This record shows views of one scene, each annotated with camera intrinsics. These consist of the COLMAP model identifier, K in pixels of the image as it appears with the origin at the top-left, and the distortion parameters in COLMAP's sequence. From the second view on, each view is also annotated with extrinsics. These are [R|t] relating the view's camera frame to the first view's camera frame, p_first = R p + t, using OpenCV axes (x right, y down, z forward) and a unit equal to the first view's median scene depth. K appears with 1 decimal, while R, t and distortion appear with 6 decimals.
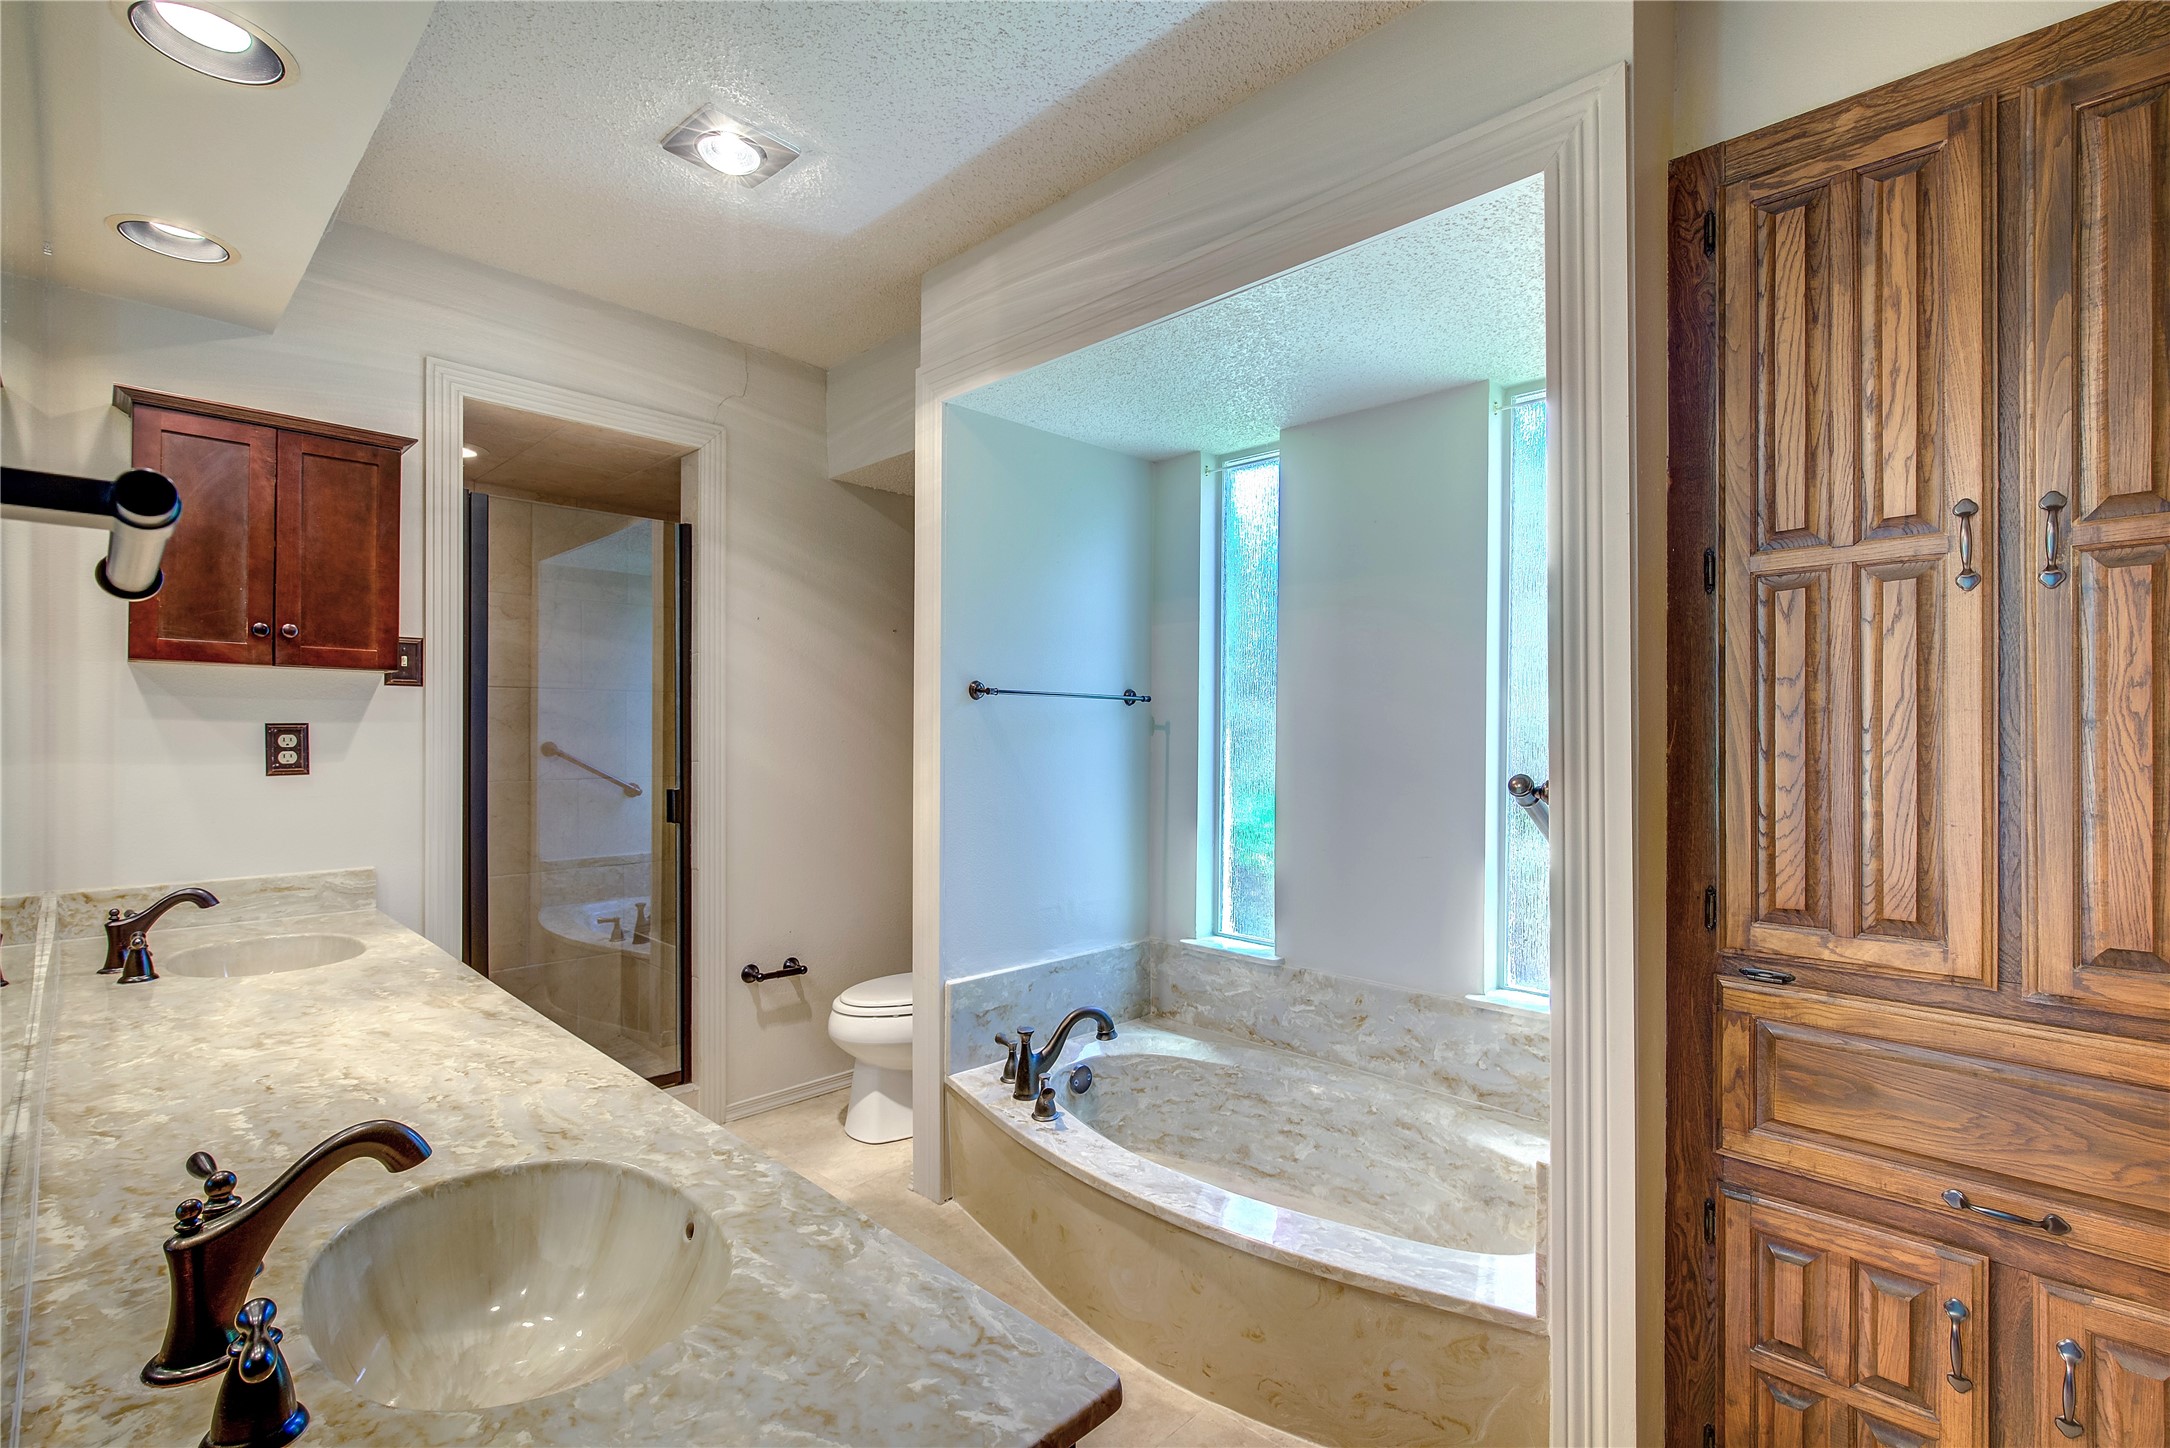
lens RADIAL K [[984.8, 0, 1094.0], [0, 984.8, 722.6], [0, 0, 1]] dist [-0.001534, 0.001509]
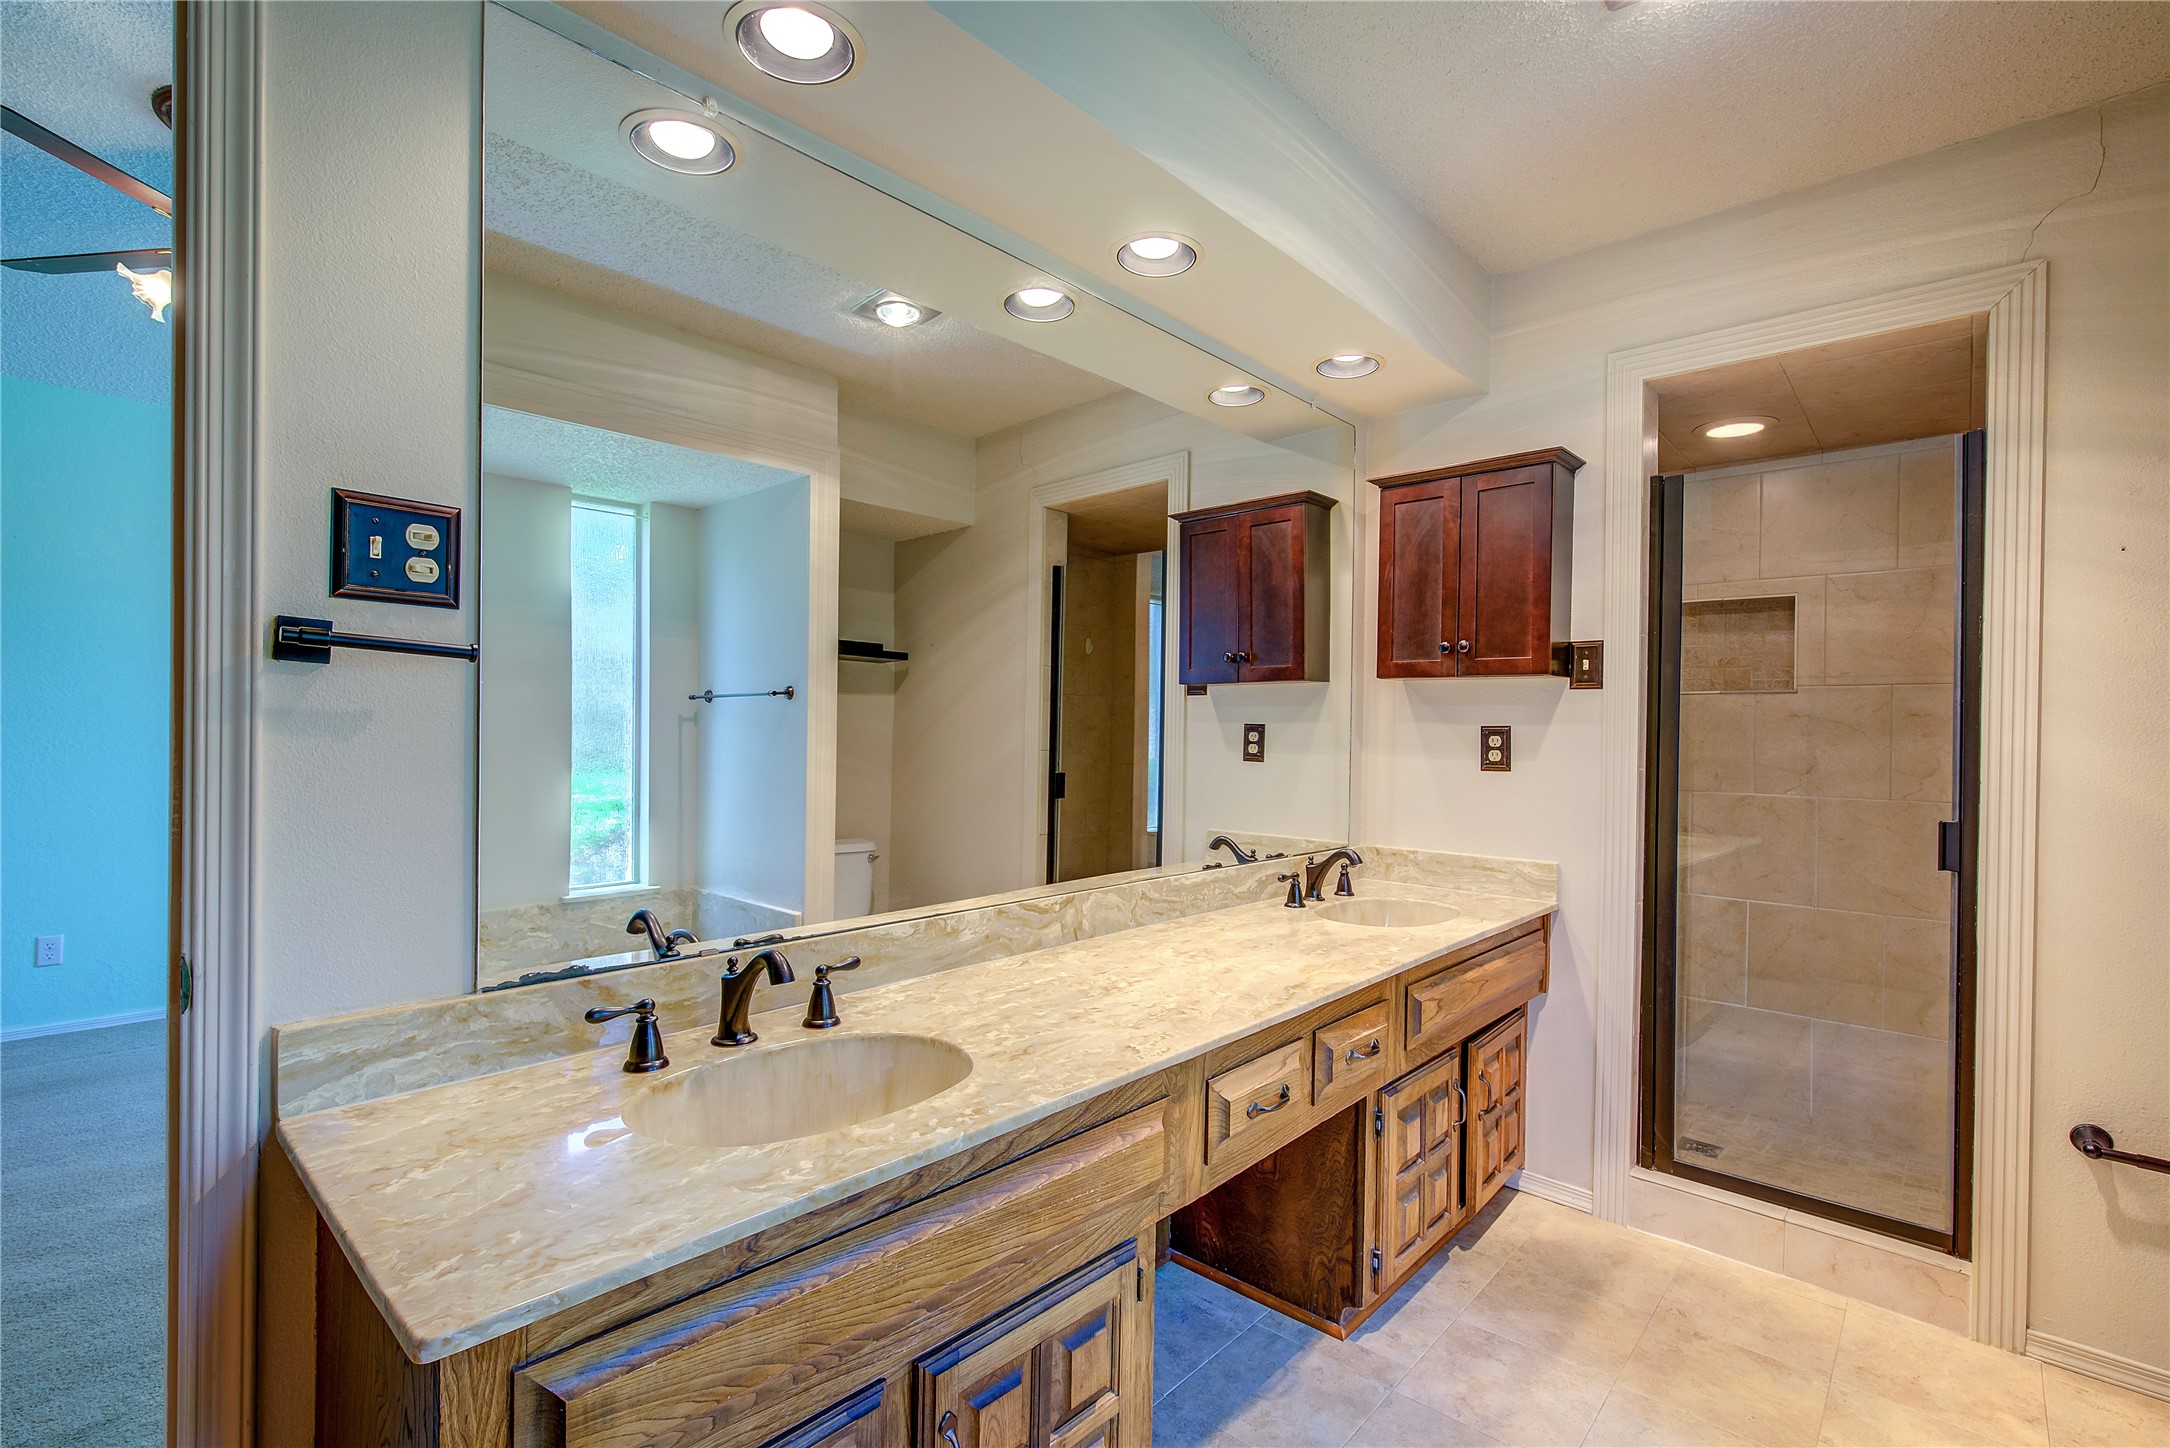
lens RADIAL K [[984.8, 0, 1096.6], [0, 984.8, 732.7], [0, 0, 1]] dist [-0.001534, 0.001509]
pose [[0.030148, 0.001398, -0.999544, 0.334329], [-0.004623, 0.999989, 0.001259, 0.009591], [0.999535, 0.004583, 0.030154, 0.520394]]
